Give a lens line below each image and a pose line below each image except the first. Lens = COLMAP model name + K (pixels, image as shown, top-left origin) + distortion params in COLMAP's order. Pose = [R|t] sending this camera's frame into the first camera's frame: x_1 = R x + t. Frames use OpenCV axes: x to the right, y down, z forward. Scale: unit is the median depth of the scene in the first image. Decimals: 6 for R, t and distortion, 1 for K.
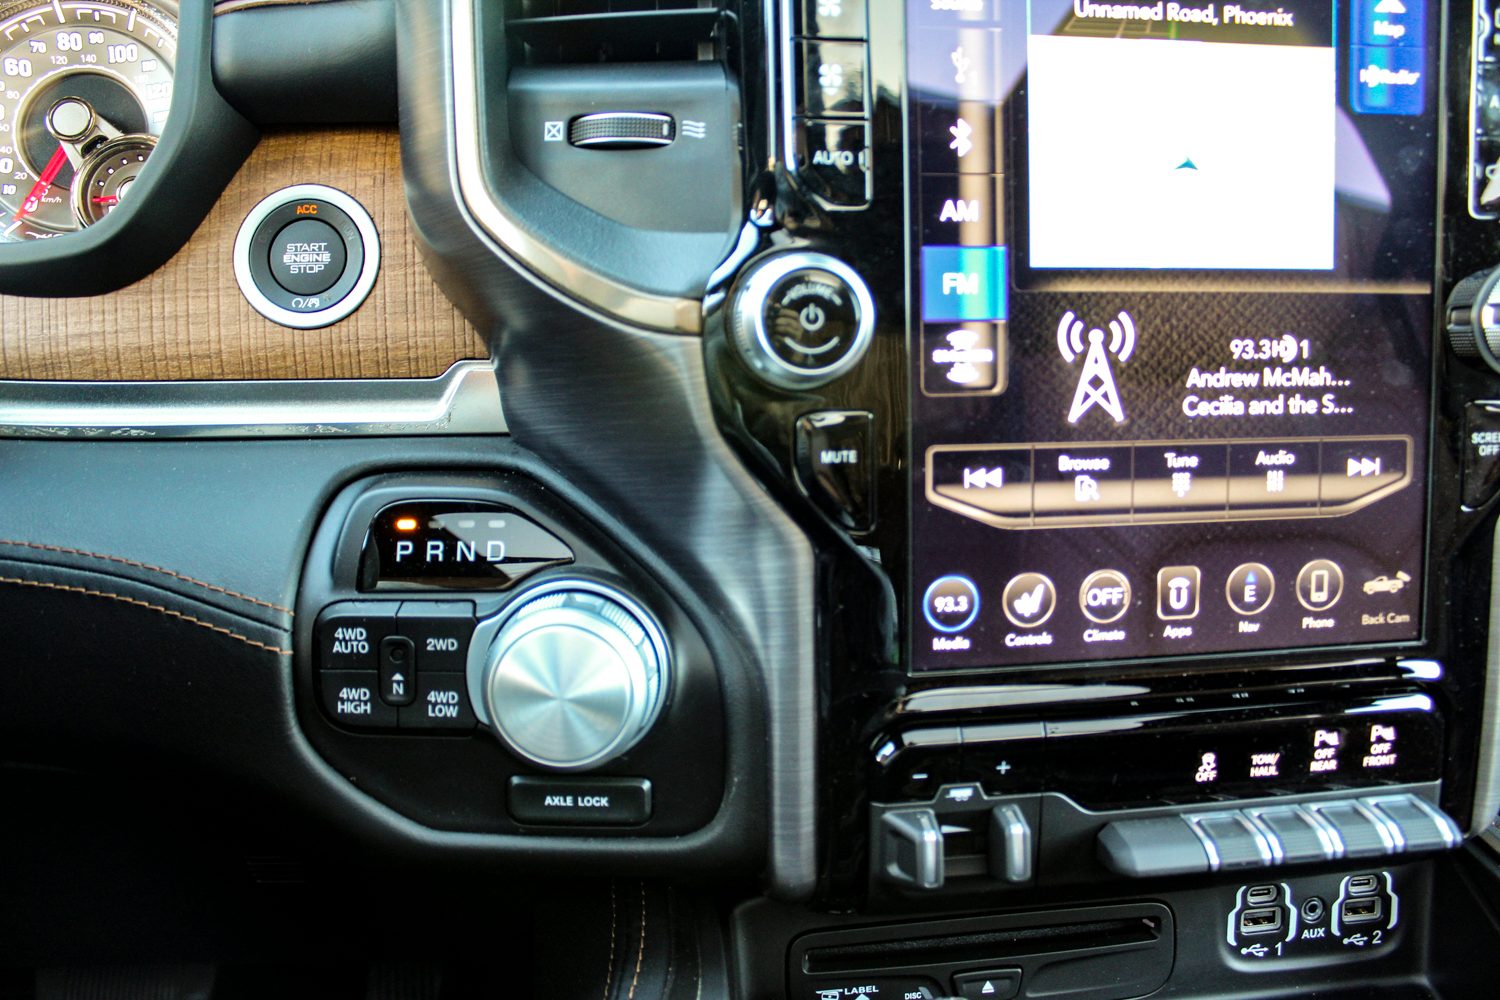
lens RADIAL K [[1252.8, 0, 750.0], [0, 1252.8, 500.0], [0, 0, 1]] dist [-0.149411, 0.098209]
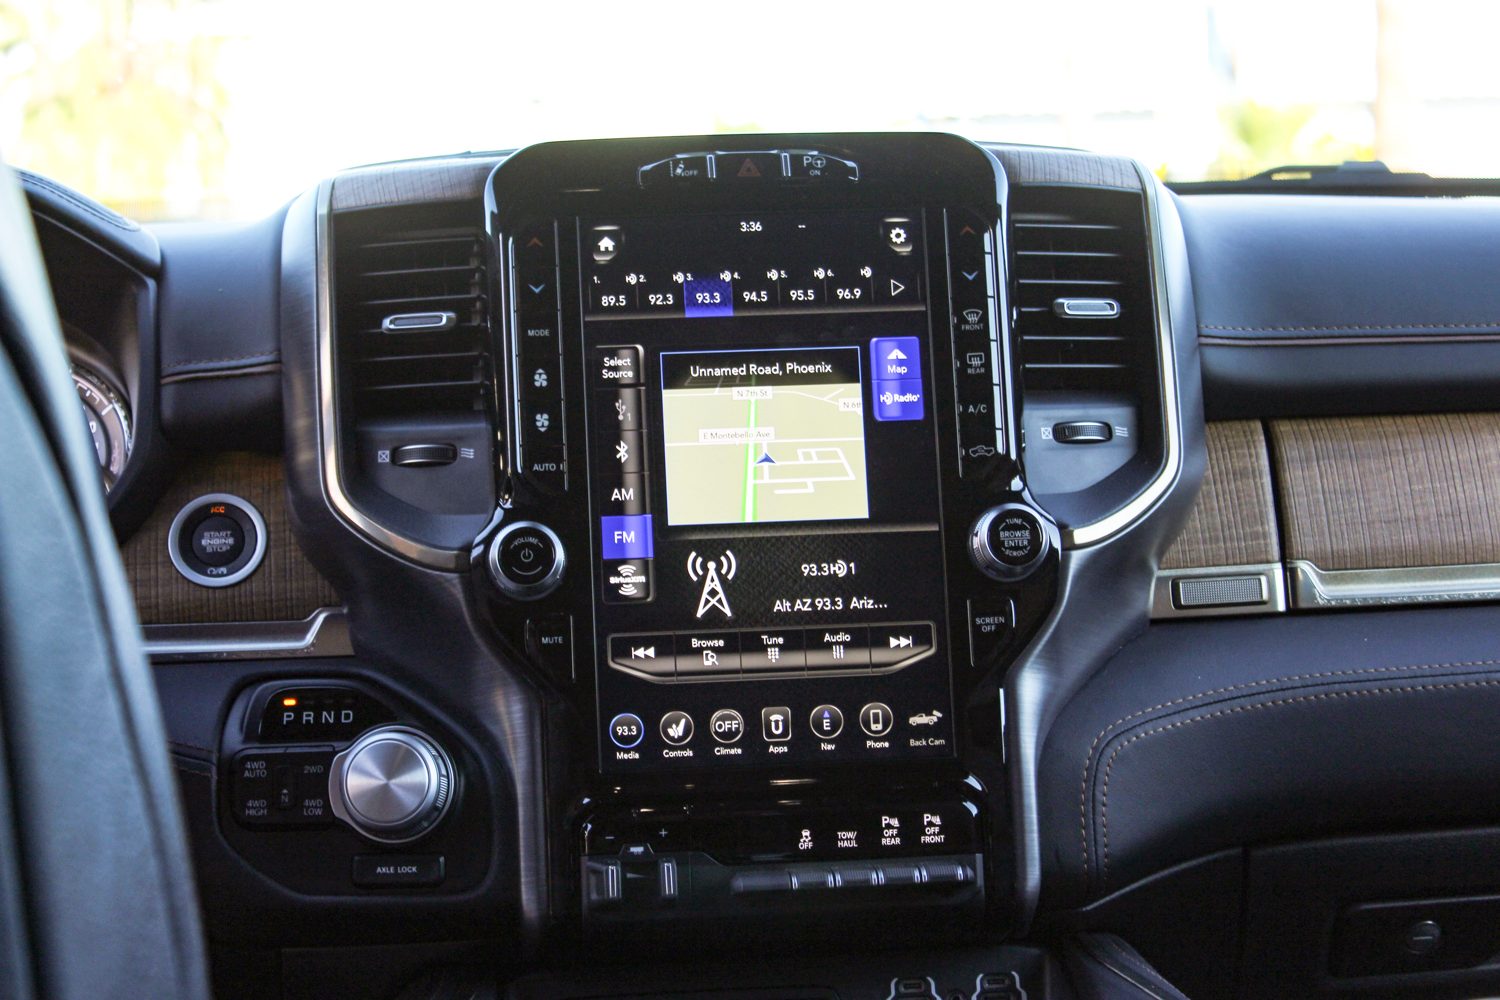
lens RADIAL K [[3053.0, 0, 750.0], [0, 3053.0, 500.0], [0, 0, 1]] dist [-0.023215, -0.052178]
pose [[0.998523, -0.036190, -0.040511, 0.488486], [0.024890, 0.967672, -0.250983, 0.786455], [0.048284, 0.249604, 0.967144, -2.881181]]
